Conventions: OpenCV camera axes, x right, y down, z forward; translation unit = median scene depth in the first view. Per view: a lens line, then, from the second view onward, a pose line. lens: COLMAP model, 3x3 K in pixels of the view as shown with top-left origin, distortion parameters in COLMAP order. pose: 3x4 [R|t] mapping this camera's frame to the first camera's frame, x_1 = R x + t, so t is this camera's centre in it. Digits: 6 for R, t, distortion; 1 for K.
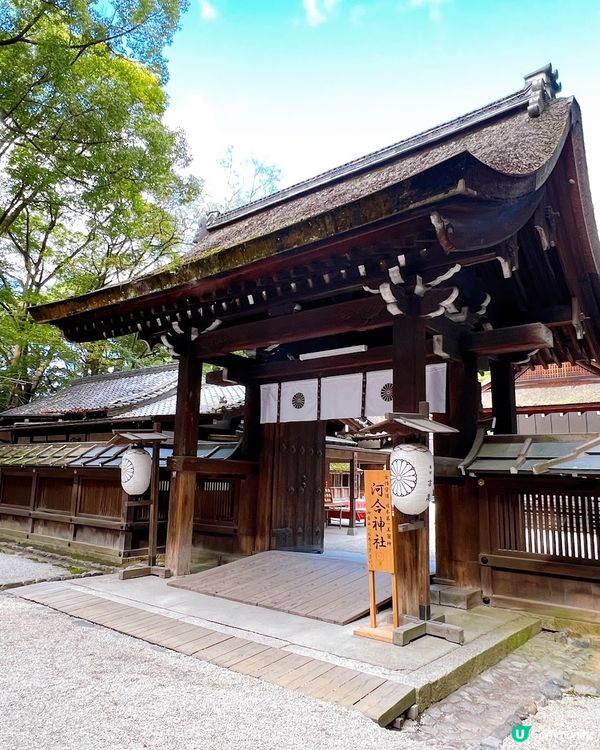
lens RADIAL K [[537.3, 0, 300.0], [0, 537.3, 375.0], [0, 0, 1]] dist [-0.002402, -0.003255]
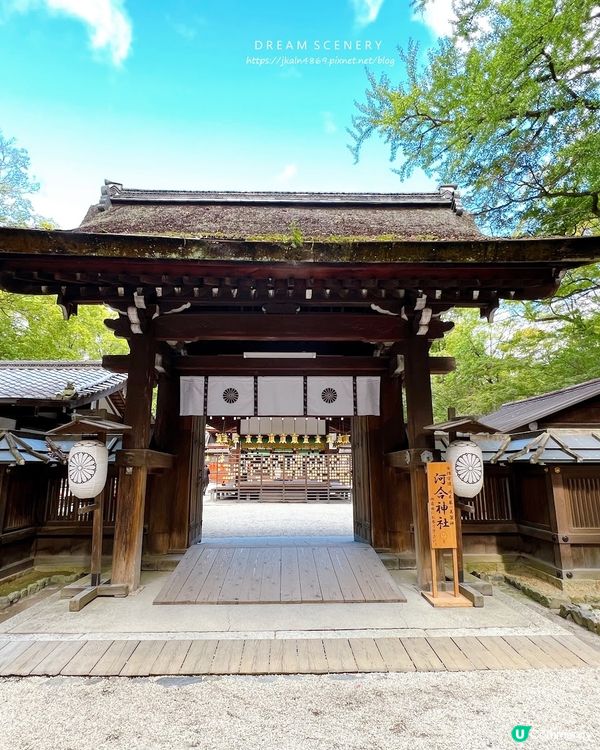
lens RADIAL K [[423.2, 0, 300.0], [0, 423.2, 375.0], [0, 0, 1]] dist [-0.005220, -0.000902]
pose [[0.766265, 0.112393, 0.632618, -0.561160], [-0.099852, 0.993450, -0.055553, 0.053359], [-0.634718, -0.020600, 0.772469, 0.375790]]
